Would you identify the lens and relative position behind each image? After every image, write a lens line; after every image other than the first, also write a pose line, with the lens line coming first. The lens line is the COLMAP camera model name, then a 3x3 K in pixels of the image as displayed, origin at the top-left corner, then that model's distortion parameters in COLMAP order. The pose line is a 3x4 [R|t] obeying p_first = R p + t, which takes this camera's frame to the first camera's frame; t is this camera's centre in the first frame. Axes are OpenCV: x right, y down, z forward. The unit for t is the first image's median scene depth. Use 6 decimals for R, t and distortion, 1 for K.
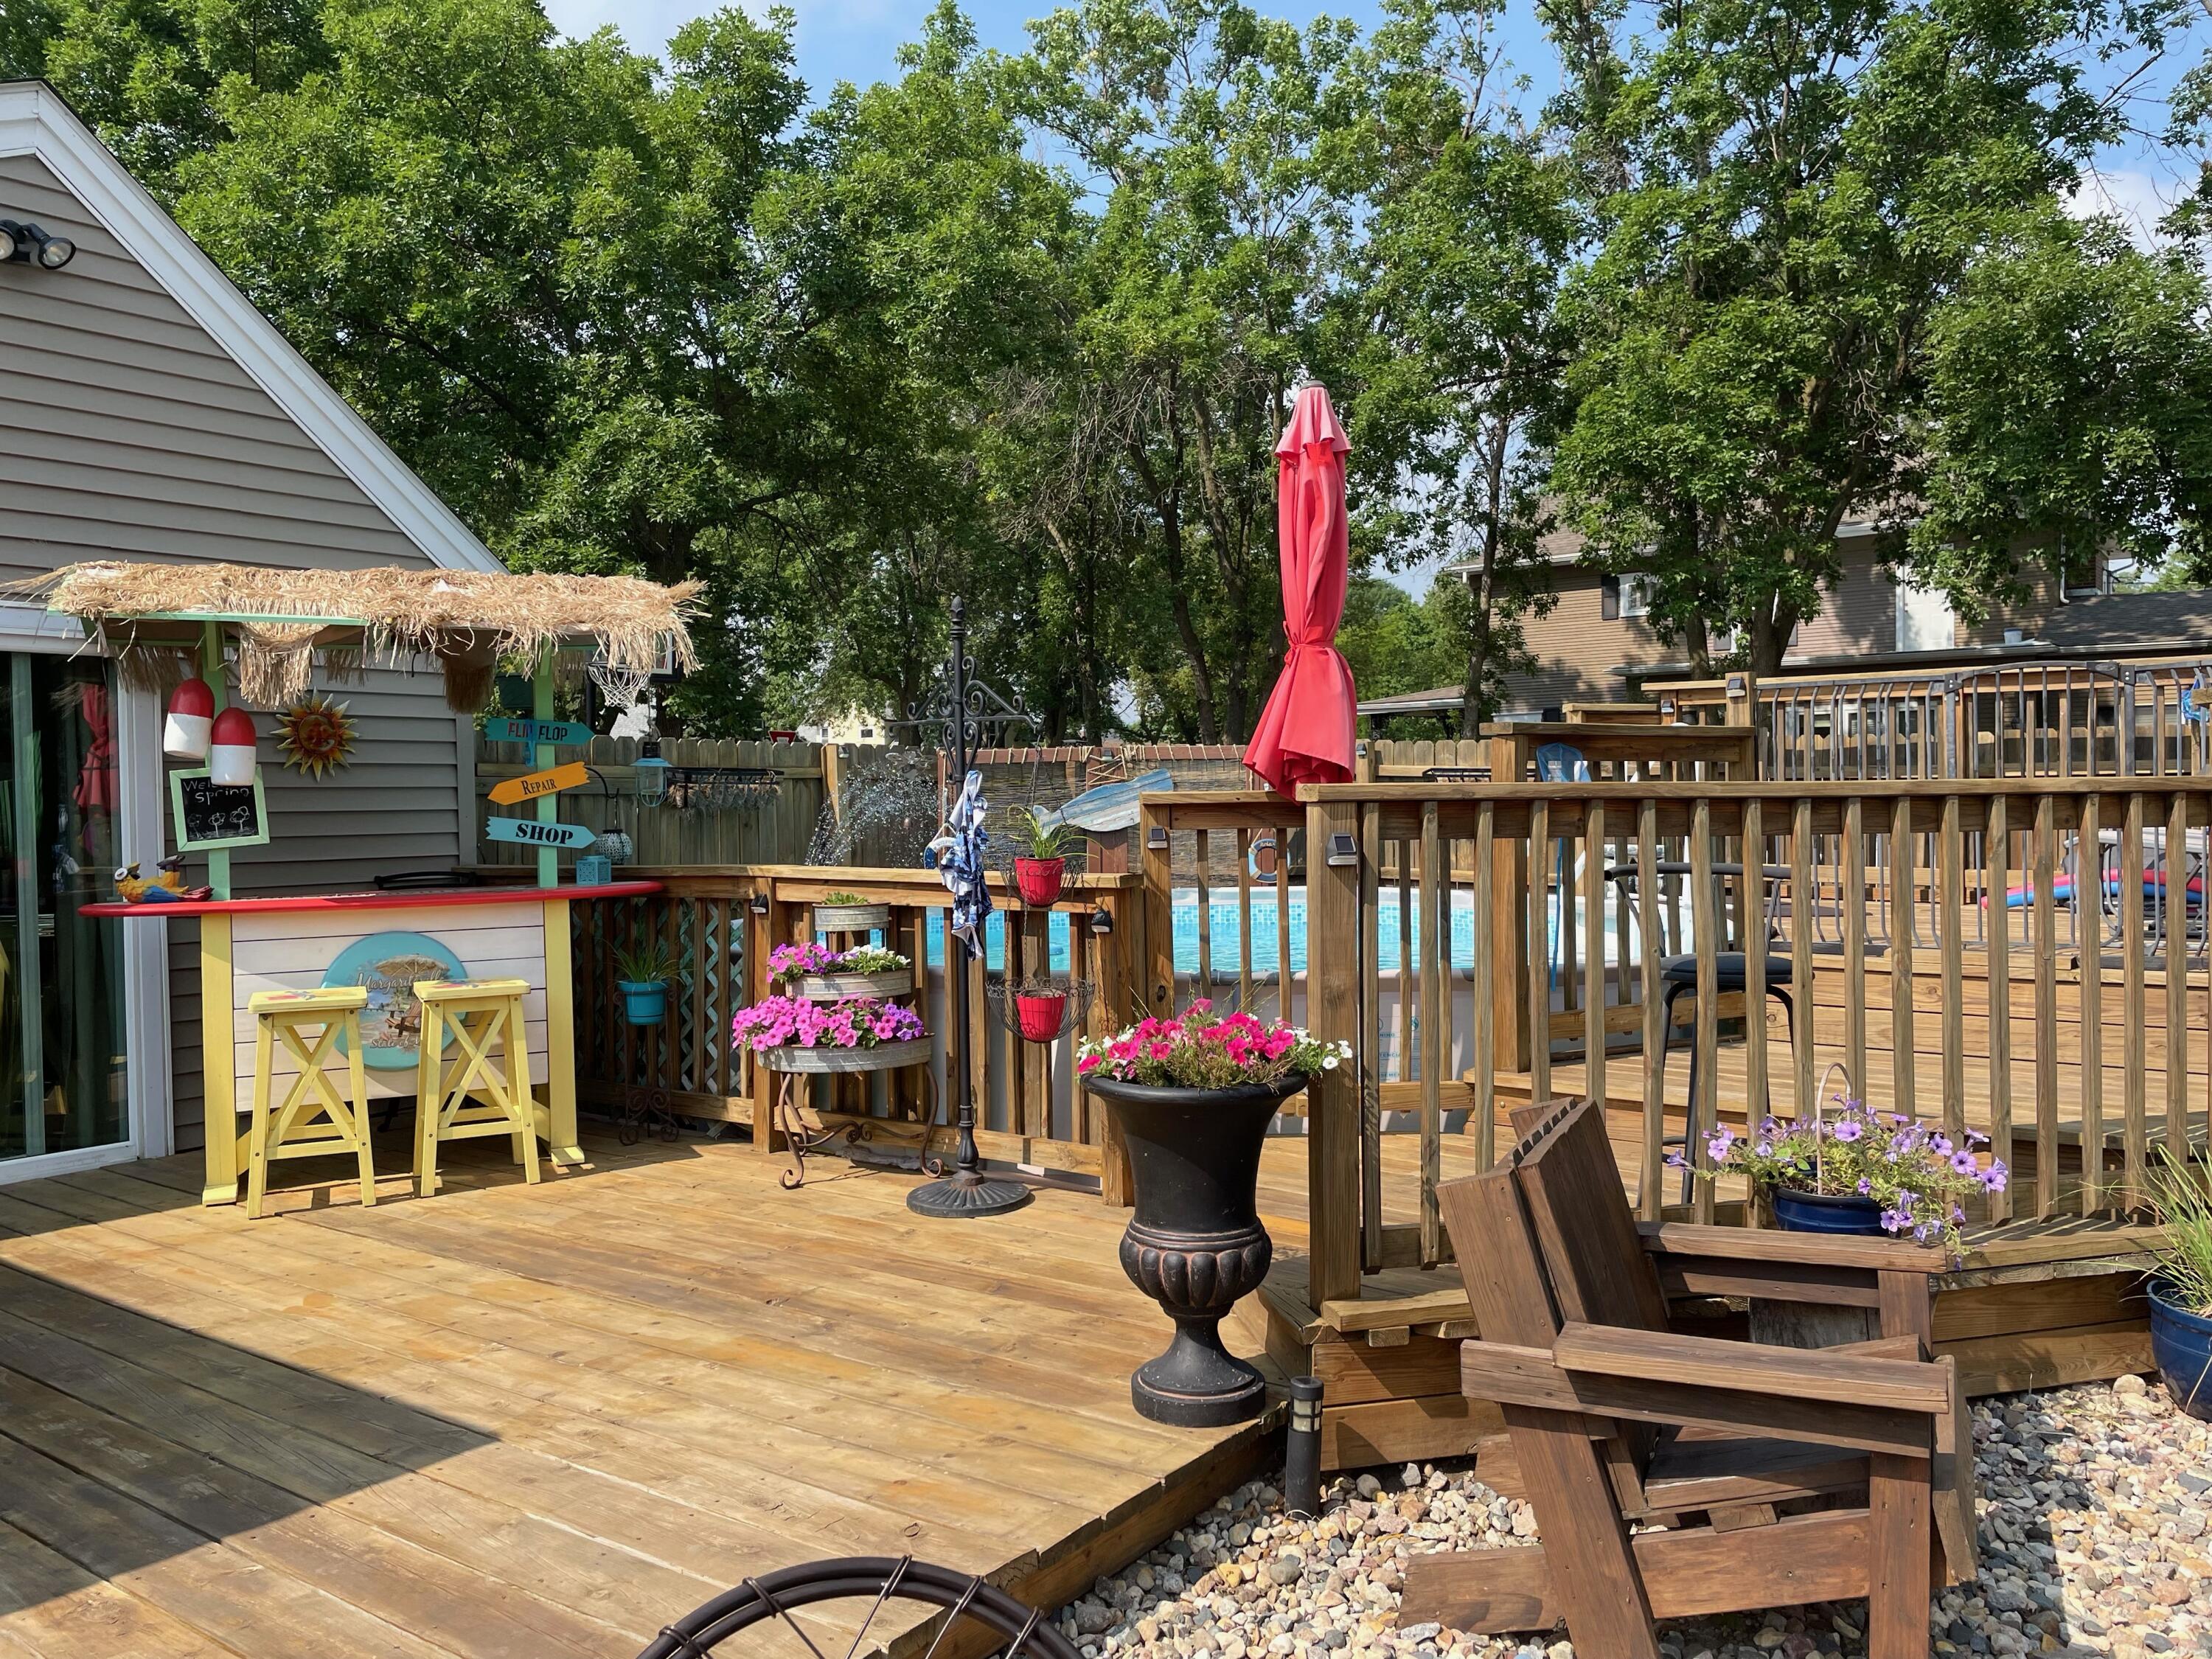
lens RADIAL K [[1663.8, 0, 1103.3], [0, 1663.8, 829.2], [0, 0, 1]] dist [0.090870, -0.120039]
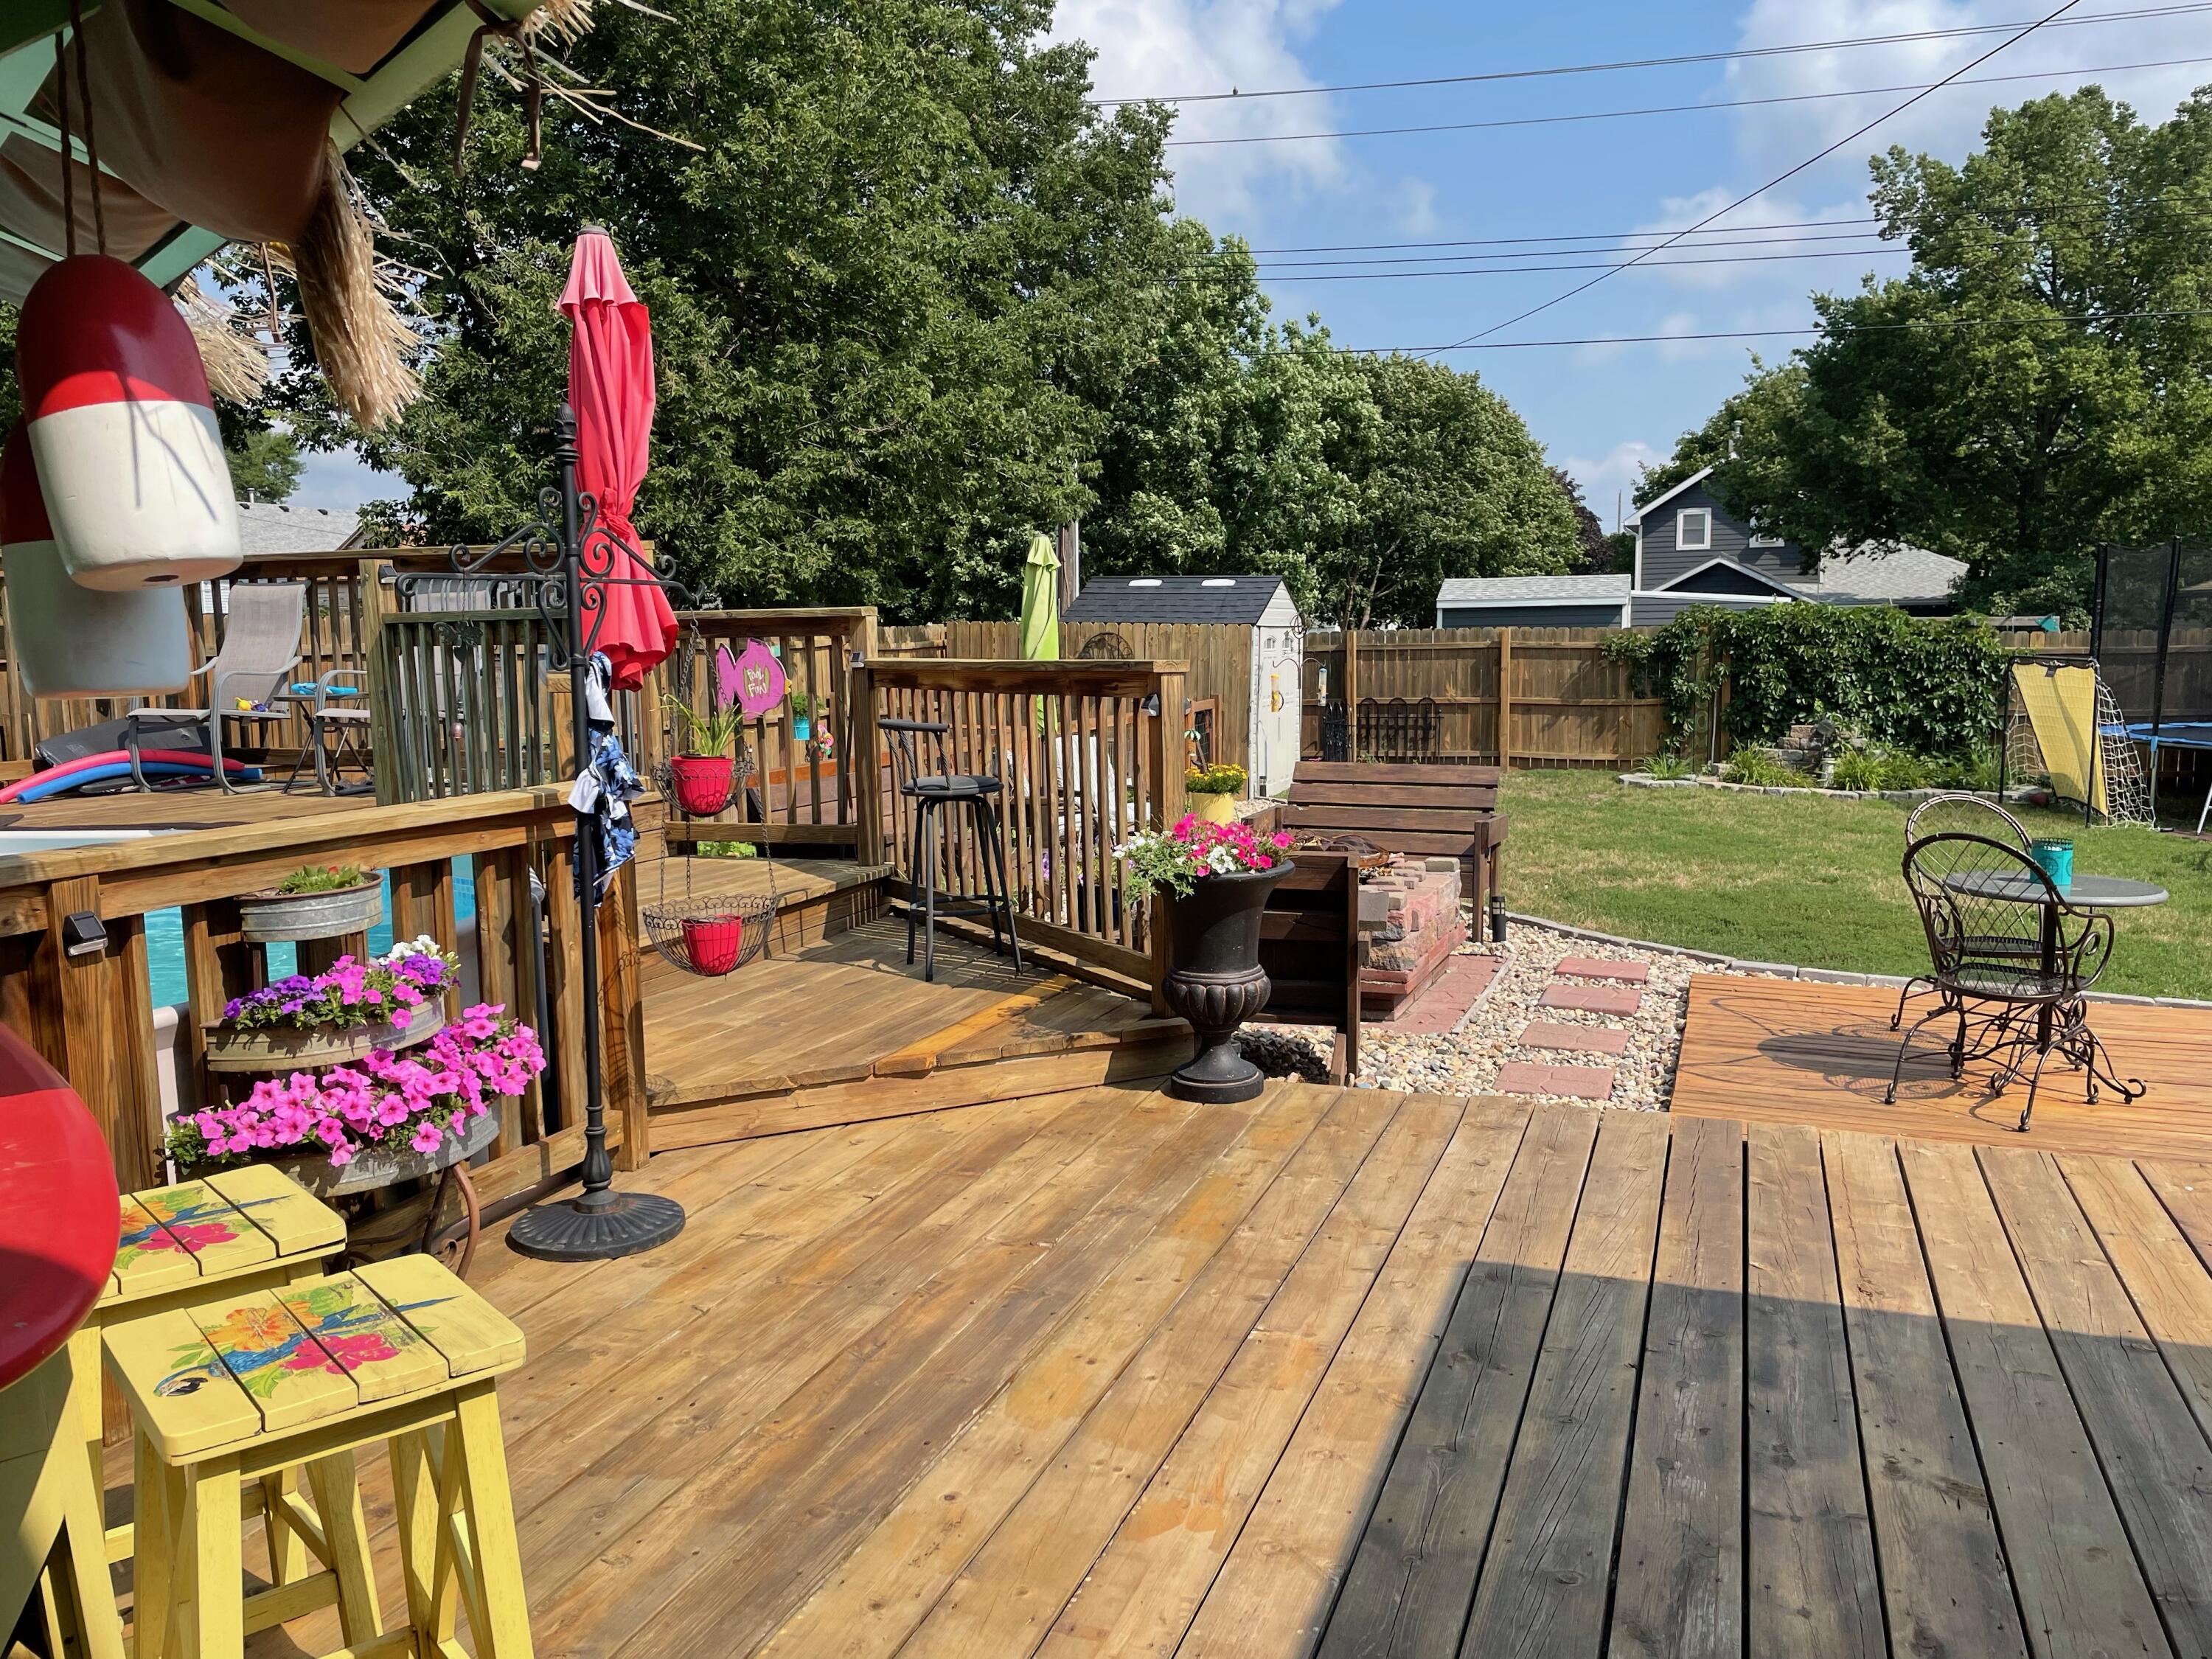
lens RADIAL K [[1663.8, 0, 1119.4], [0, 1663.8, 831.1], [0, 0, 1]] dist [0.090870, -0.120039]
pose [[-0.269840, -0.106693, 0.956976, -1.042671], [0.034223, 0.992152, 0.120265, -0.045787], [-0.962297, 0.065202, -0.264070, 1.184767]]
